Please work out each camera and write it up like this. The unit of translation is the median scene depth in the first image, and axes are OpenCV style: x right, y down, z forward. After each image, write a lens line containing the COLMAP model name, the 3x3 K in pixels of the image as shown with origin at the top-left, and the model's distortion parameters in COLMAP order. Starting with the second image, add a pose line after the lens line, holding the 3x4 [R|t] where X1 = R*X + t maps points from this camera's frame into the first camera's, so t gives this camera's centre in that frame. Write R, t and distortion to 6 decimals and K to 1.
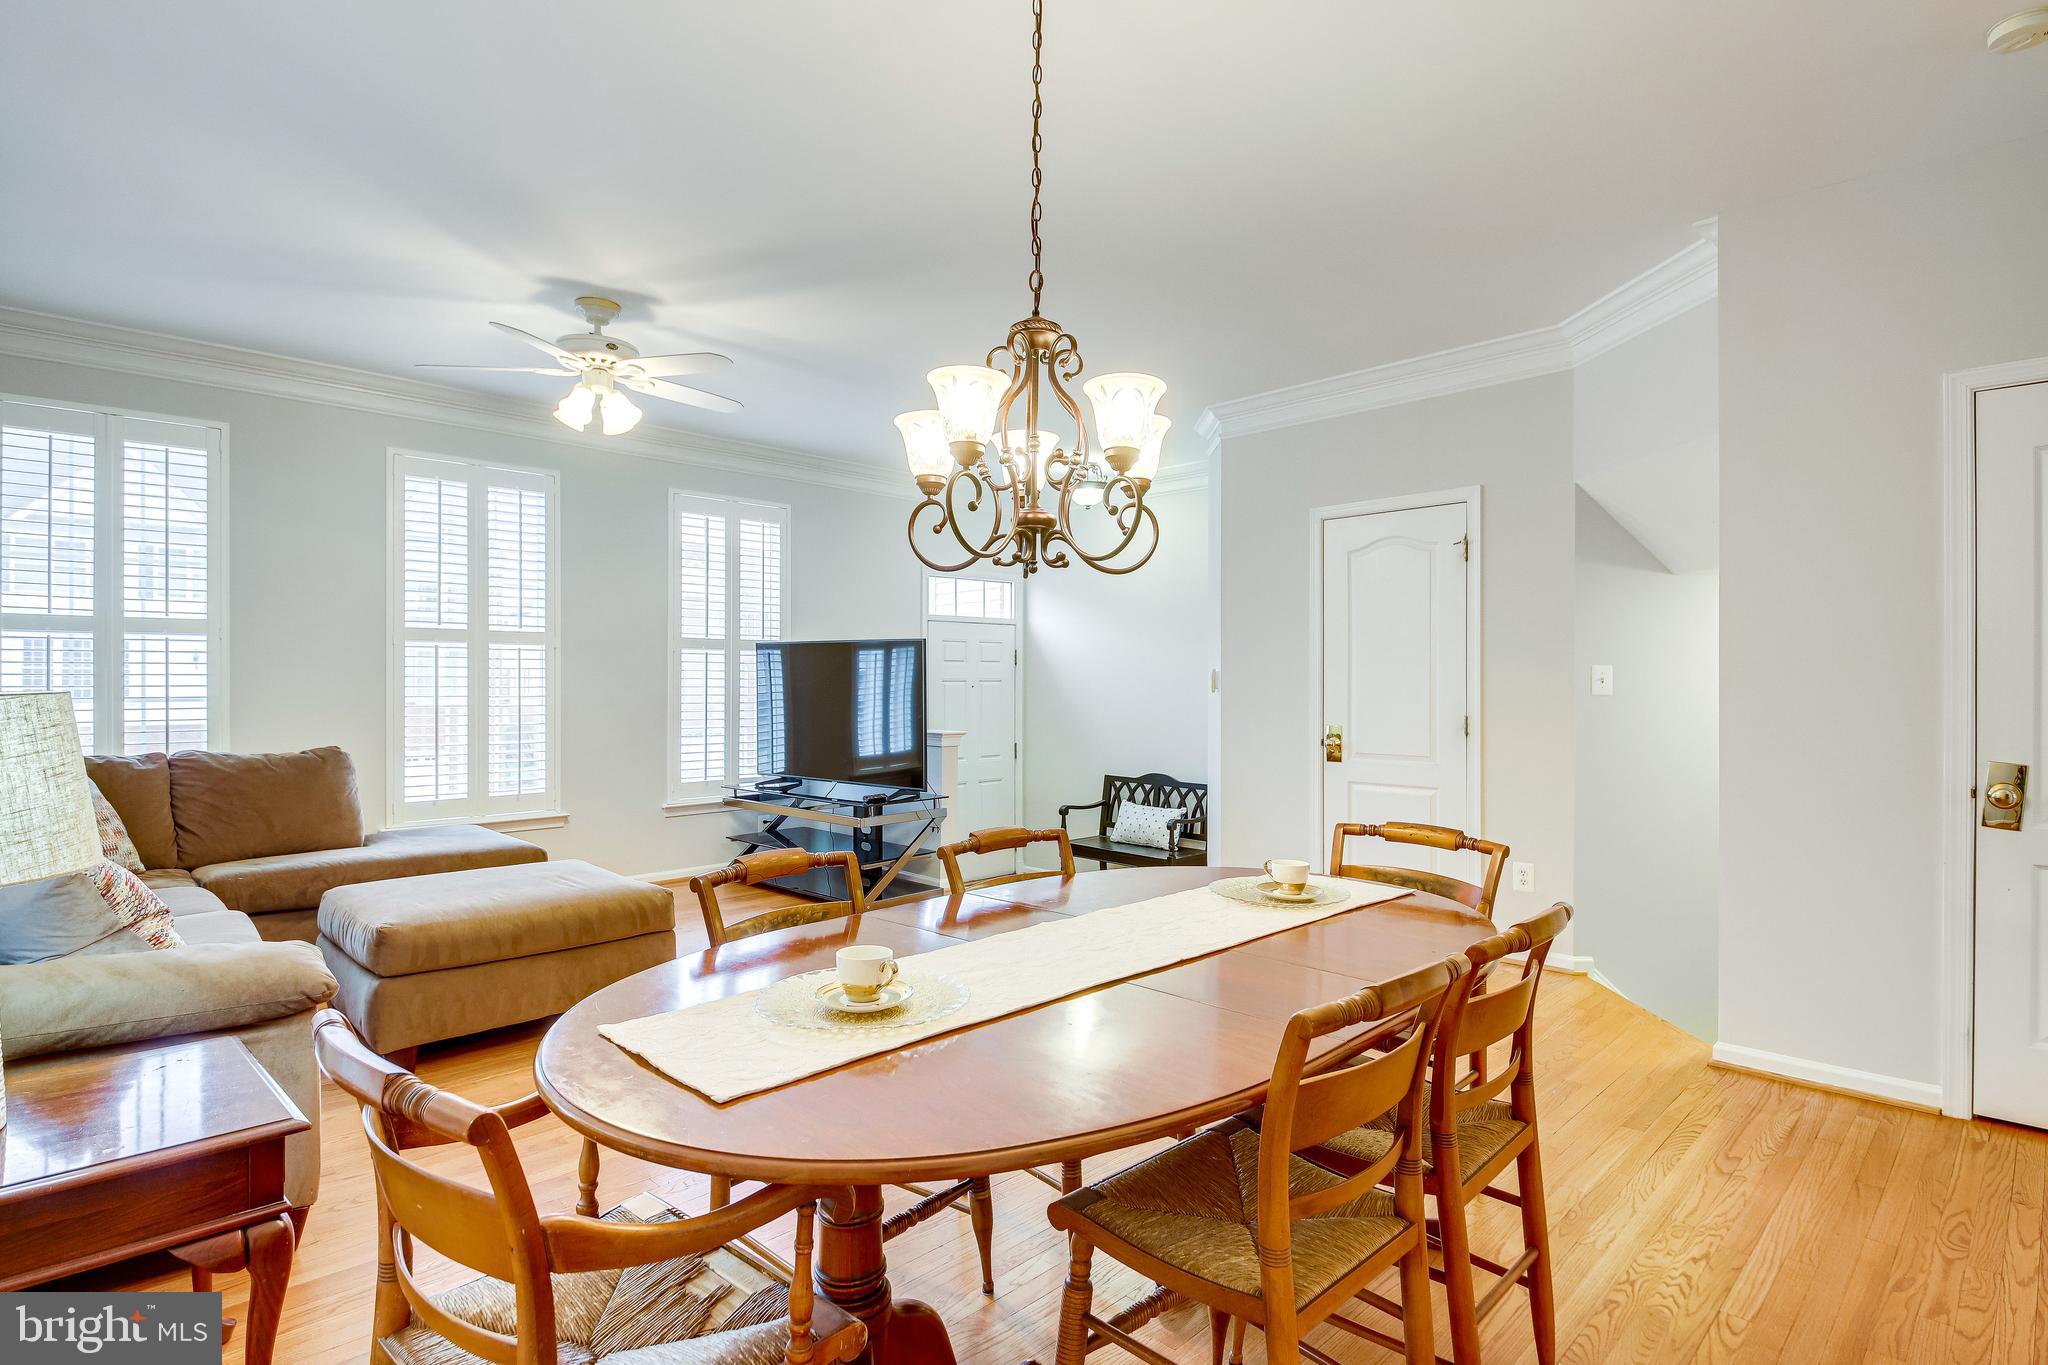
lens RADIAL K [[1028.8, 0, 1029.8], [0, 1028.8, 673.6], [0, 0, 1]] dist [0.043365, -0.047348]
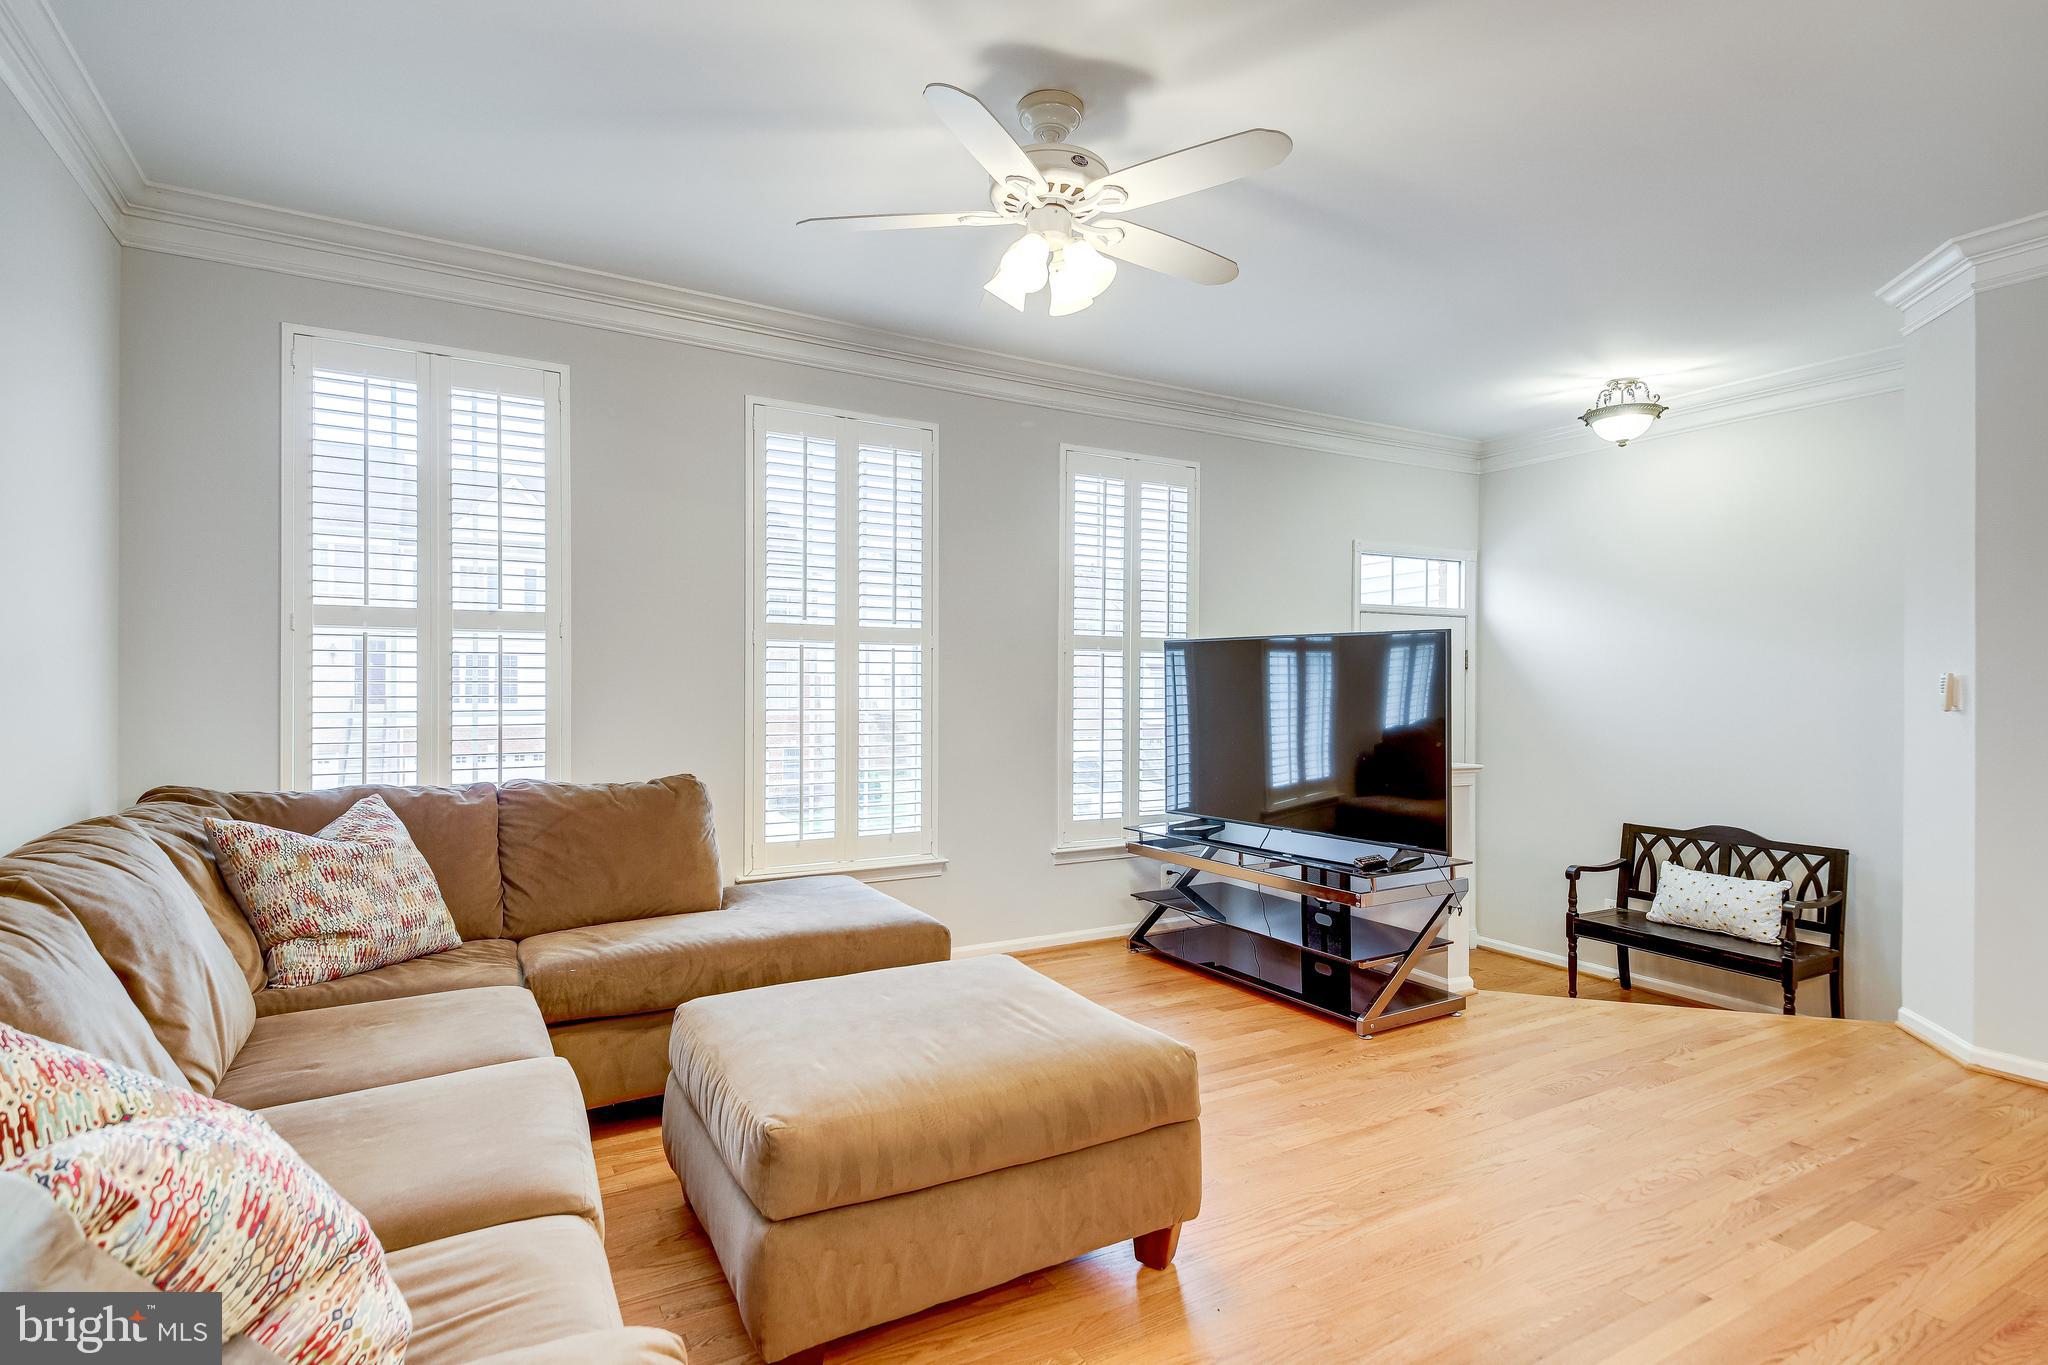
lens RADIAL K [[1028.8, 0, 1029.8], [0, 1028.8, 673.6], [0, 0, 1]] dist [0.043365, -0.047348]
pose [[0.965847, -0.001796, -0.259108, -0.187571], [-0.000326, 0.999967, -0.008148, 0.000760], [0.259114, 0.007954, 0.965814, 0.269346]]
